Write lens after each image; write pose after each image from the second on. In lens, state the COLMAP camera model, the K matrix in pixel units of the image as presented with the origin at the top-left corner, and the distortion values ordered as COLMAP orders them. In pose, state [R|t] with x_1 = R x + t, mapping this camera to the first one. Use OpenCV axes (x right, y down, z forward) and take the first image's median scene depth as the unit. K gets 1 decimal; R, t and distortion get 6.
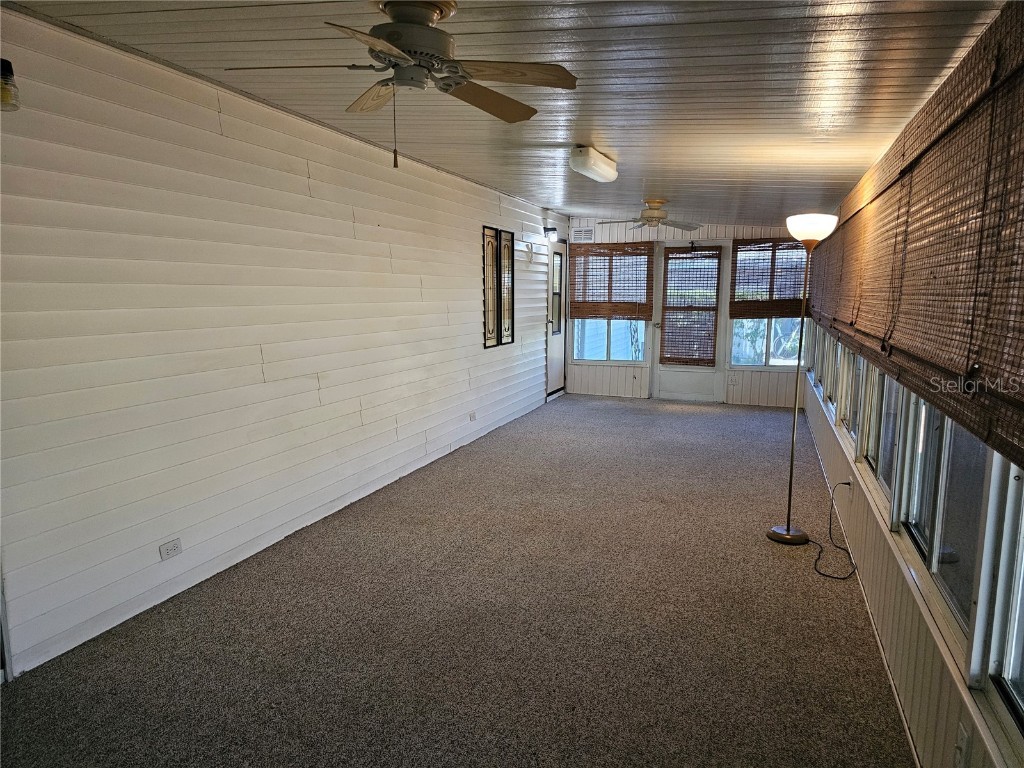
lens RADIAL K [[659.5, 0, 512.0], [0, 659.5, 384.0], [0, 0, 1]] dist [0.079737, -0.000191]
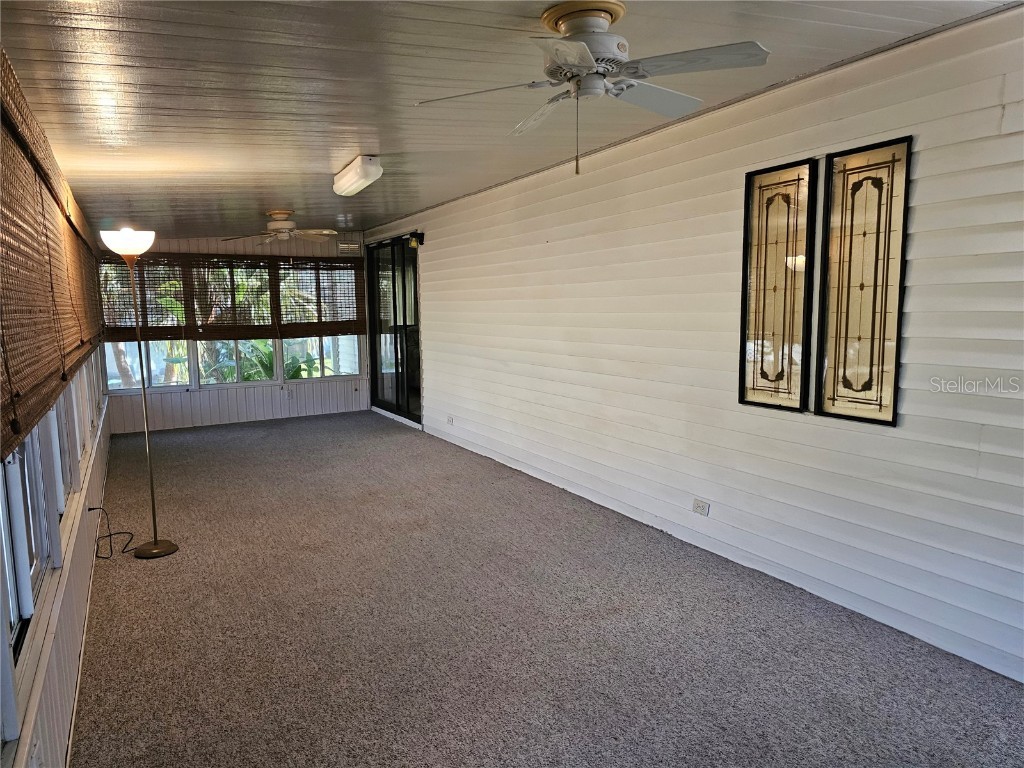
lens RADIAL K [[659.5, 0, 512.0], [0, 659.5, 384.0], [0, 0, 1]] dist [0.079737, -0.000191]
pose [[-0.638344, 0.107071, -0.762269, 0.653869], [-0.081756, 0.975247, 0.205451, -0.219508], [0.765398, 0.193468, -0.613789, 1.584782]]
